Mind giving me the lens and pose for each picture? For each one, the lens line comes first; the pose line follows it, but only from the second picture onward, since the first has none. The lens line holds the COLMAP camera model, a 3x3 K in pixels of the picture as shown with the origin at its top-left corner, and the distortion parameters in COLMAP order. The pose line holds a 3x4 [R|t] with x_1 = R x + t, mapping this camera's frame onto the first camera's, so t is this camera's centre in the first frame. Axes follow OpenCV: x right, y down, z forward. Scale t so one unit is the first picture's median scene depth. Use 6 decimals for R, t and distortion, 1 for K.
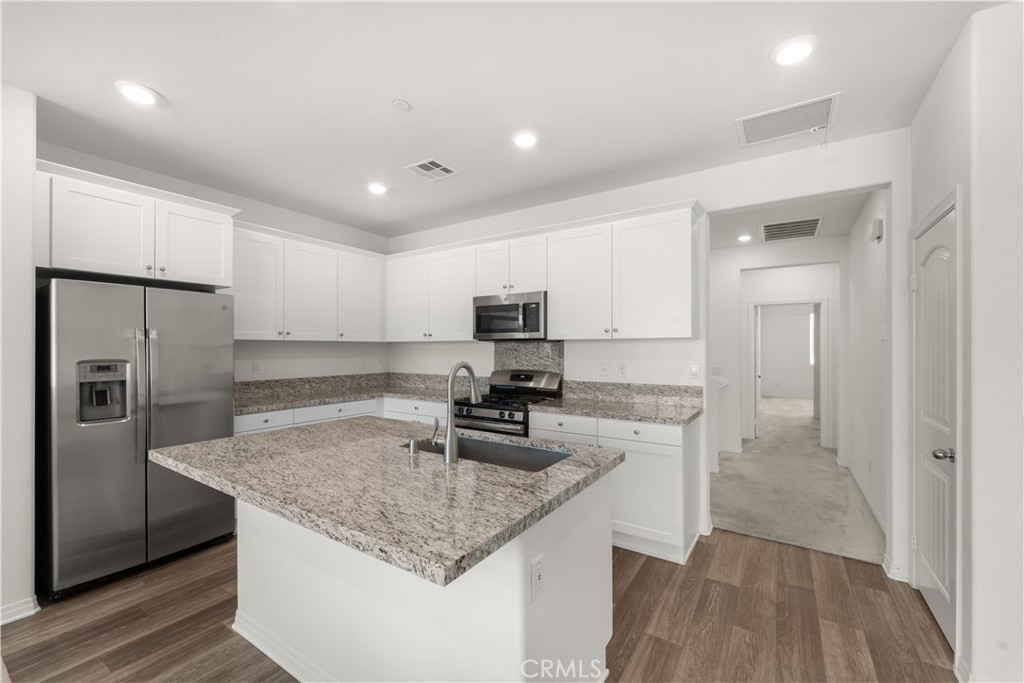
lens RADIAL K [[414.5, 0, 510.7], [0, 414.5, 346.2], [0, 0, 1]] dist [0.000454, -0.000038]
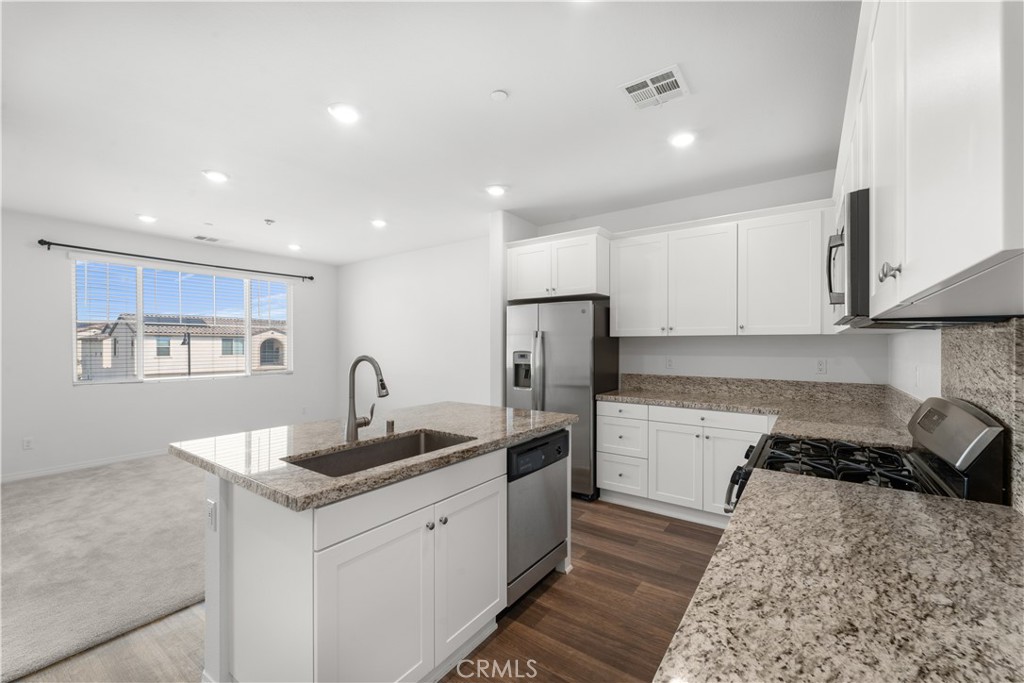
lens RADIAL K [[414.5, 0, 510.7], [0, 414.5, 346.2], [0, 0, 1]] dist [0.000454, -0.000038]
pose [[-0.043616, 0.003283, -0.999043, 0.488200], [0.004595, 0.999985, 0.003085, 0.005583], [0.999038, -0.004456, -0.043631, 0.729129]]
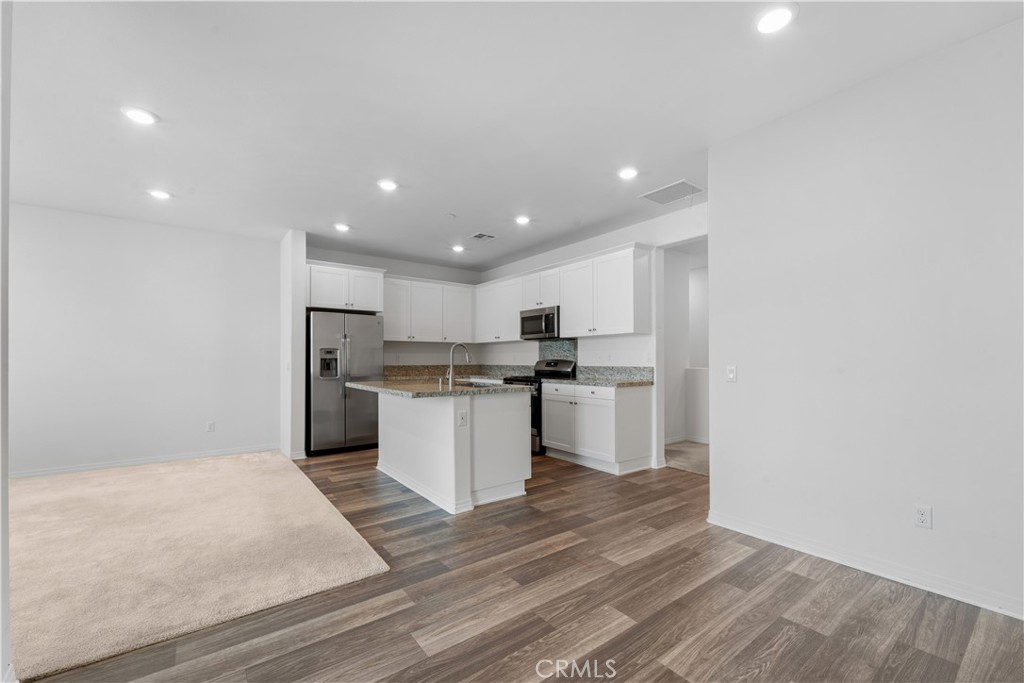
lens RADIAL K [[419.0, 0, 515.3], [0, 419.0, 354.5], [0, 0, 1]] dist [0.000689, 0.000020]
pose [[0.942355, -0.005640, -0.334566, 0.465523], [0.002547, 0.999950, -0.009683, 0.062402], [0.334604, 0.008273, 0.942323, -0.514694]]
